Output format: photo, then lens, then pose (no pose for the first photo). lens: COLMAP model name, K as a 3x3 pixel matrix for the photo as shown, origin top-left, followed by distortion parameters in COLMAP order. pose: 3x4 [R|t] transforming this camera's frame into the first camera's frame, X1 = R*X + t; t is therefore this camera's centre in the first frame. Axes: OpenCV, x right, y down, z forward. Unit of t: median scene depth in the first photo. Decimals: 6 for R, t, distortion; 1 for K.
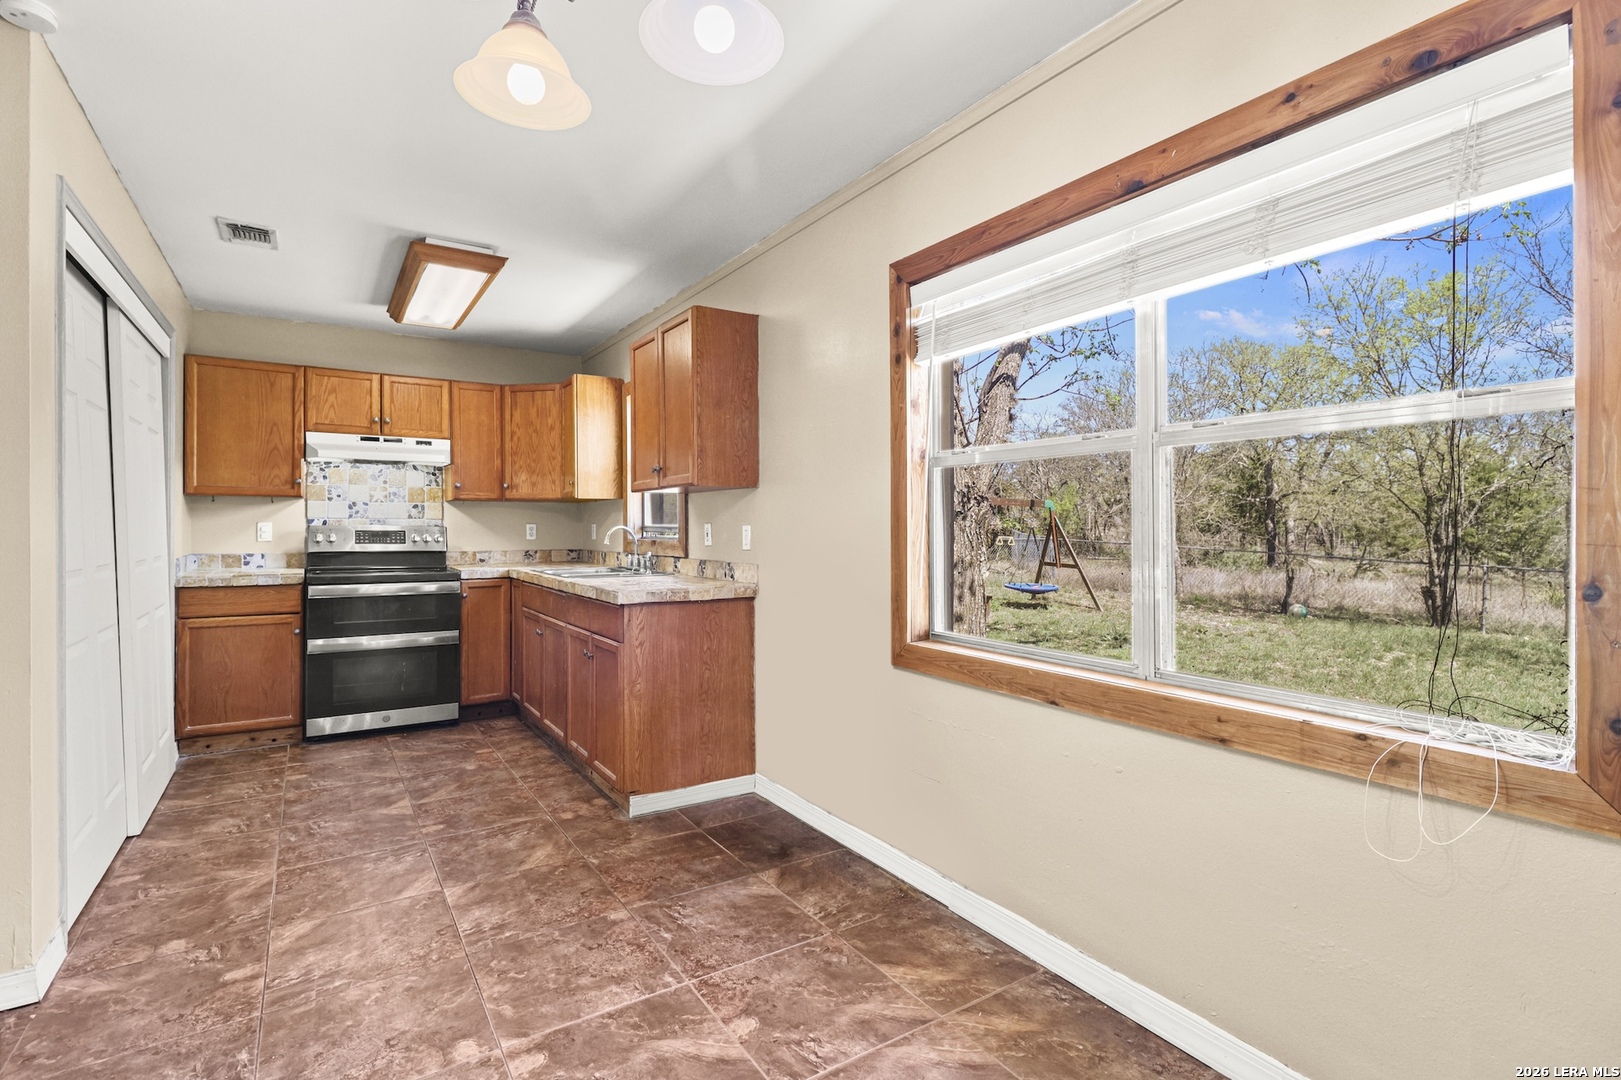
lens RADIAL K [[752.3, 0, 809.0], [0, 752.3, 528.1], [0, 0, 1]] dist [0.005609, -0.002545]
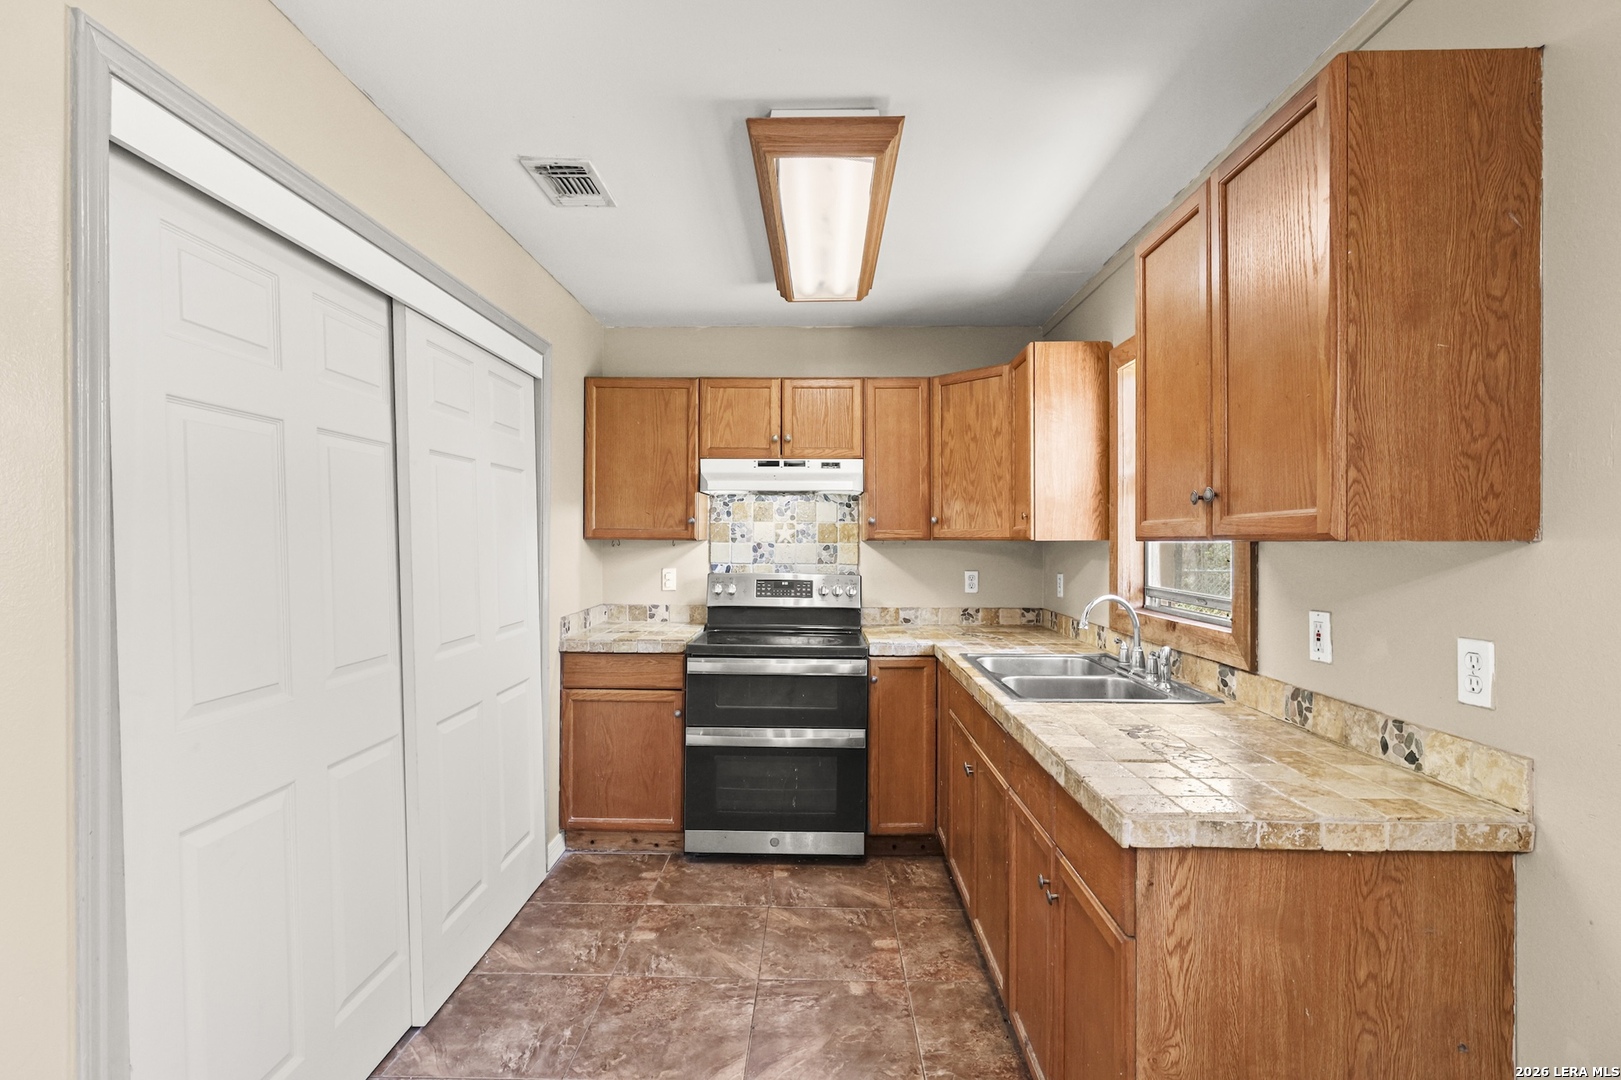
lens RADIAL K [[752.3, 0, 810.6], [0, 752.3, 543.7], [0, 0, 1]] dist [0.005609, -0.002545]
pose [[0.826299, 0.005587, -0.563204, -0.132186], [-0.004431, 0.999984, 0.003418, -0.046410], [0.563214, -0.000328, 0.826311, 0.459989]]
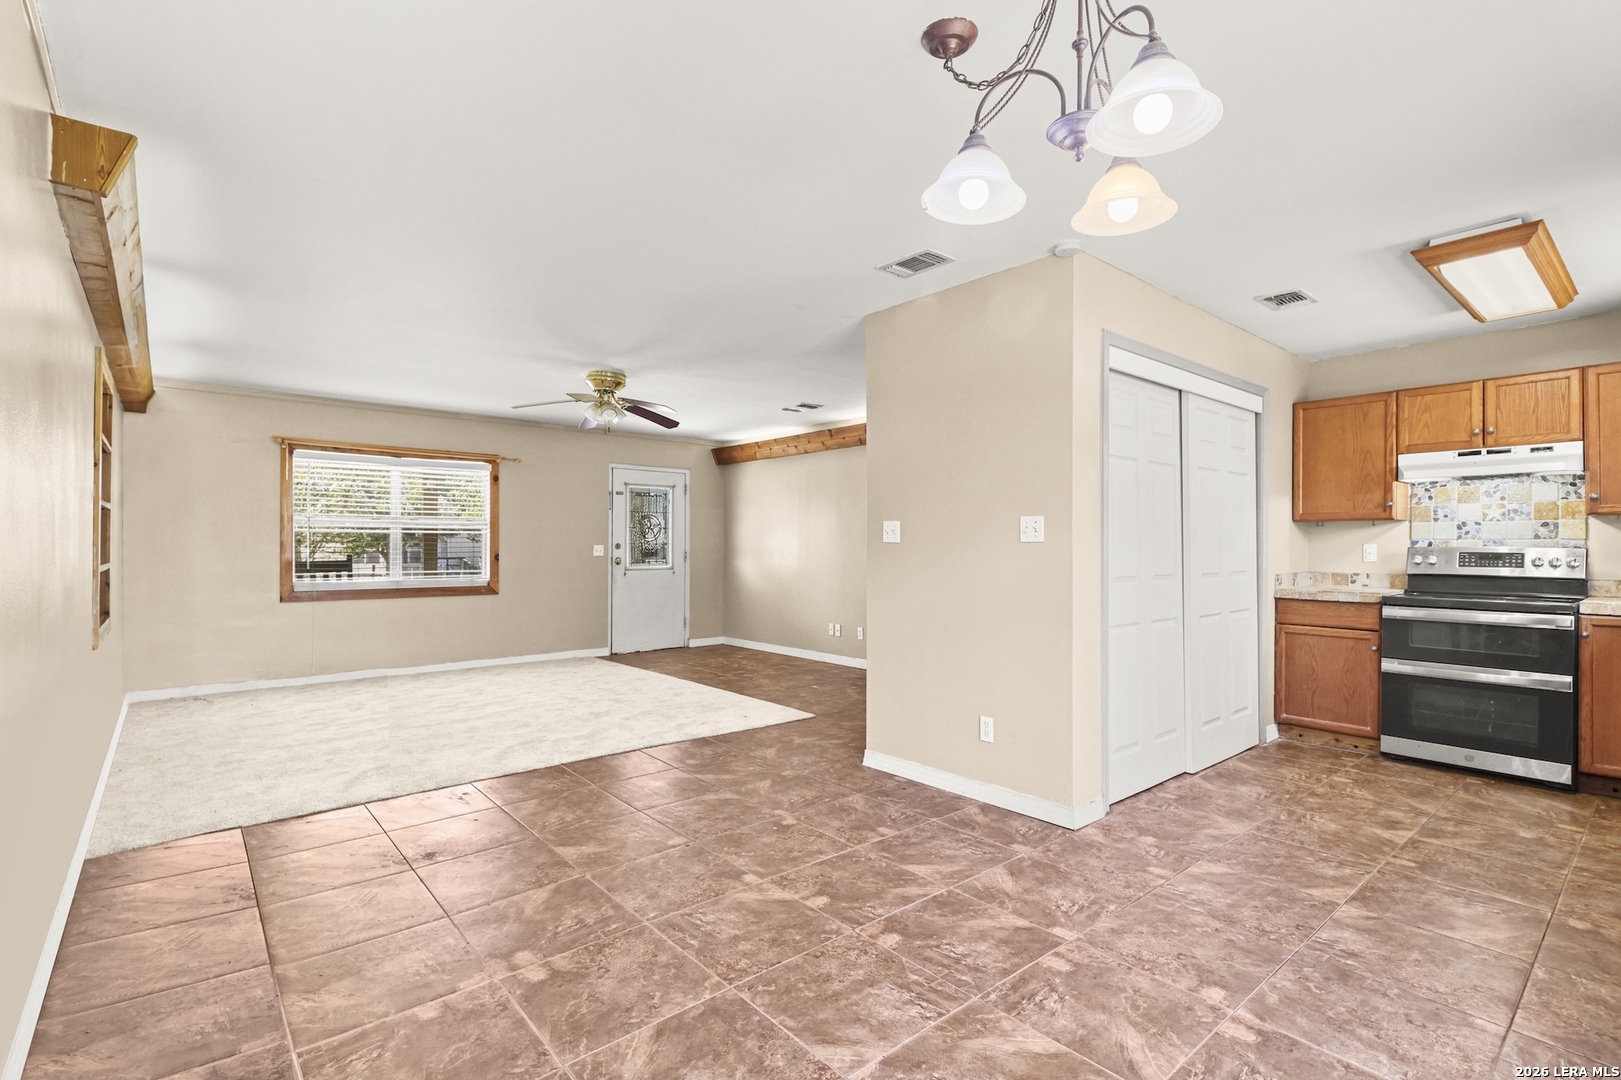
lens RADIAL K [[752.3, 0, 811.7], [0, 752.3, 547.0], [0, 0, 1]] dist [0.005609, -0.002545]
pose [[0.123342, -0.000329, -0.992364, 0.281852], [-0.002917, 0.999996, -0.000694, -0.000704], [0.992360, 0.002980, 0.123340, 0.102666]]
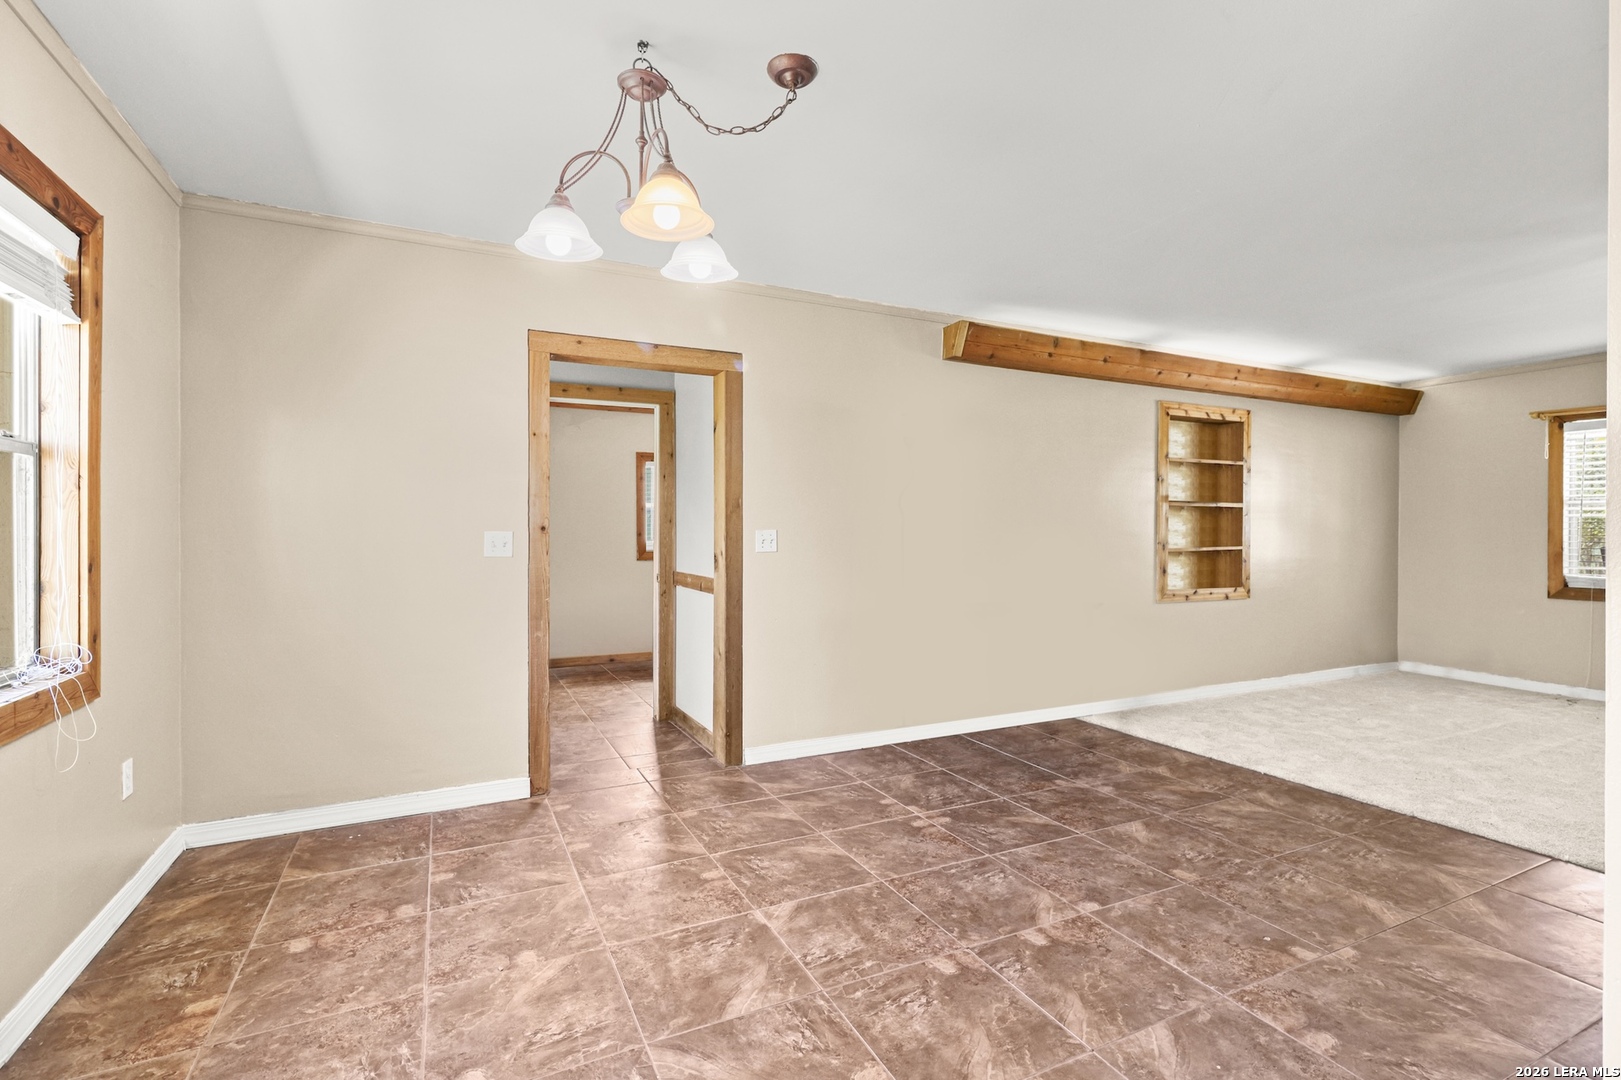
lens RADIAL K [[752.3, 0, 808.0], [0, 752.3, 517.5], [0, 0, 1]] dist [0.005609, -0.002545]
pose [[-0.990886, -0.000499, 0.134701, -0.274278], [-0.003071, 0.999817, -0.018887, -0.001202], [-0.134667, -0.019128, -0.990706, 0.787824]]
